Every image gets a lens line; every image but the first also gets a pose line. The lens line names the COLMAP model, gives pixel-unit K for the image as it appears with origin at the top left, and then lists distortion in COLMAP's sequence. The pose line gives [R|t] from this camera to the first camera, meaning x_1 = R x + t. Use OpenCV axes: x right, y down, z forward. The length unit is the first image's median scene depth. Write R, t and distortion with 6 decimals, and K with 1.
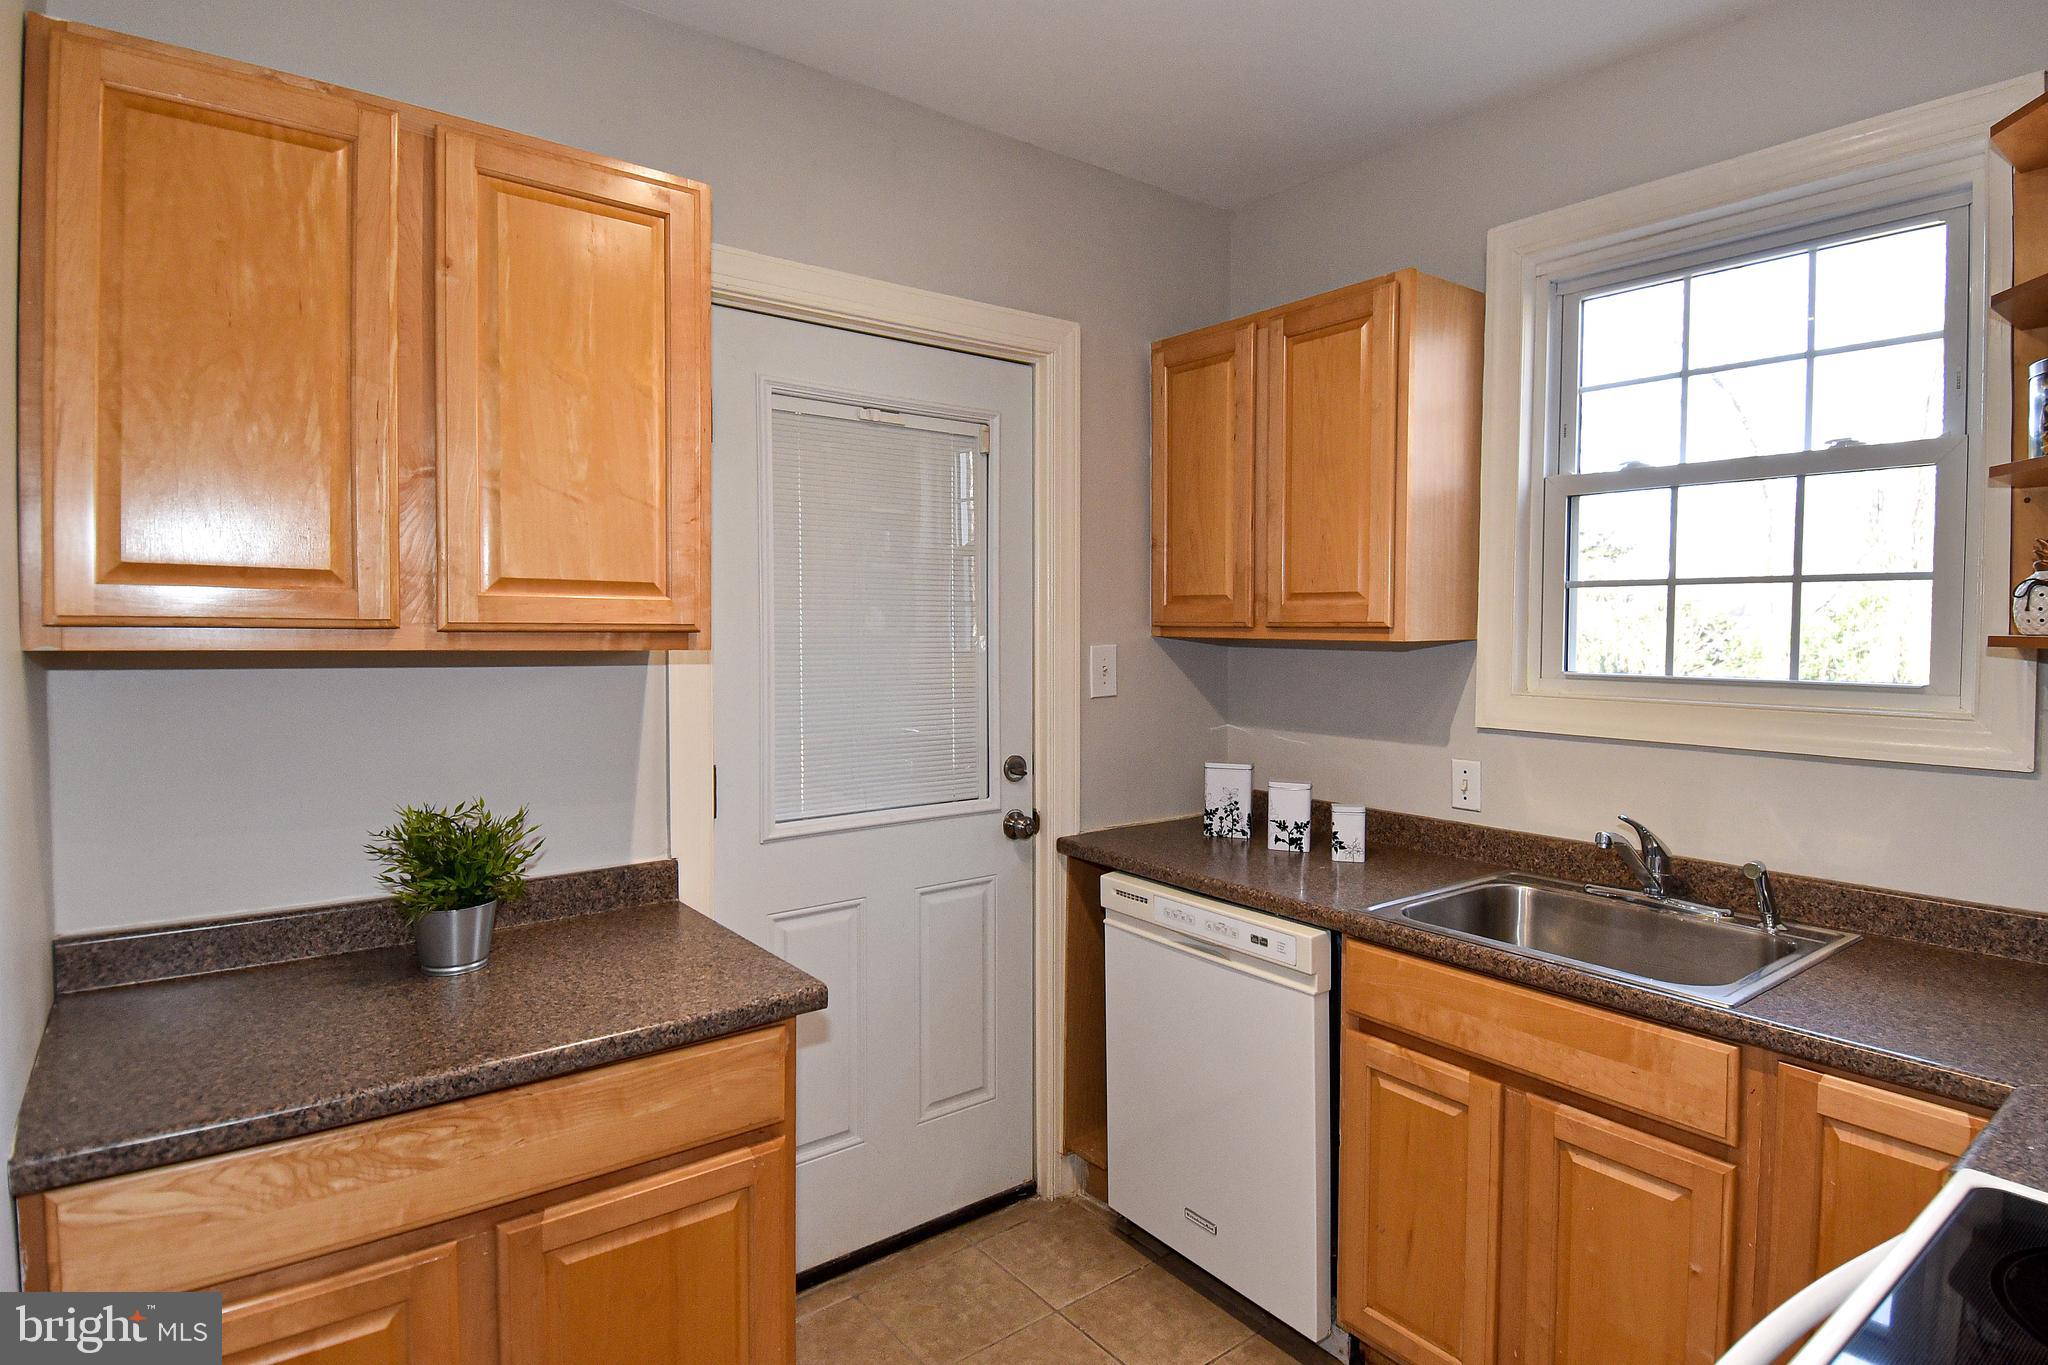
lens RADIAL K [[1025.5, 0, 1028.2], [0, 1025.5, 636.6], [0, 0, 1]] dist [0.050996, -0.045453]
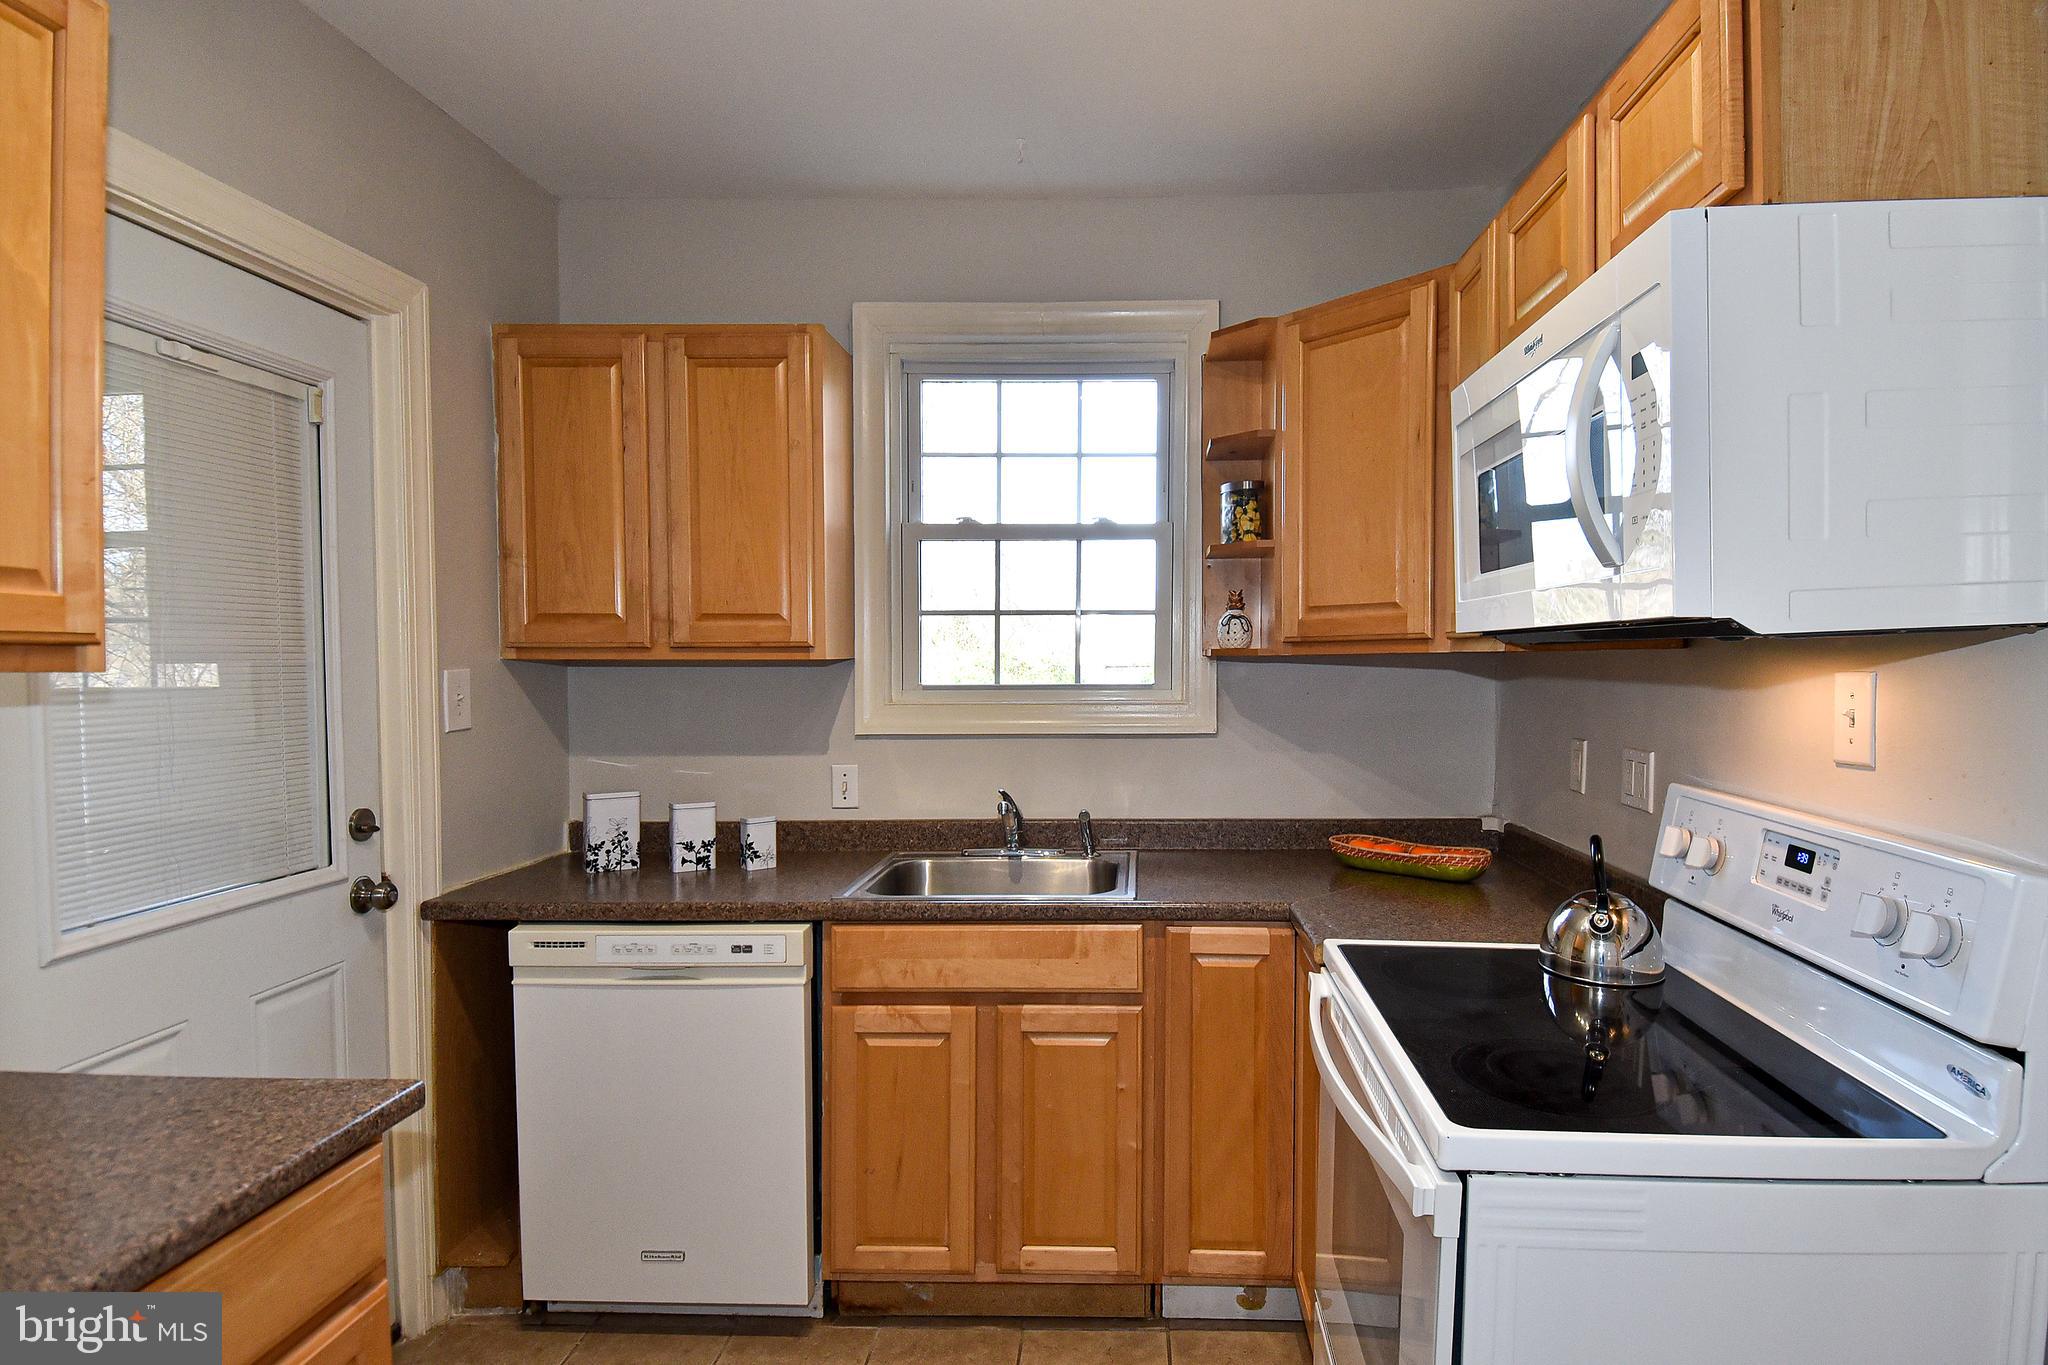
lens RADIAL K [[1089.8, 0, 1055.8], [0, 1089.8, 663.3], [0, 0, 1]] dist [0.055382, -0.058347]
pose [[0.657865, -0.008995, 0.753082, -0.359483], [0.012942, 0.999916, 0.000638, 0.011345], [-0.753025, 0.009327, 0.657926, 0.036459]]
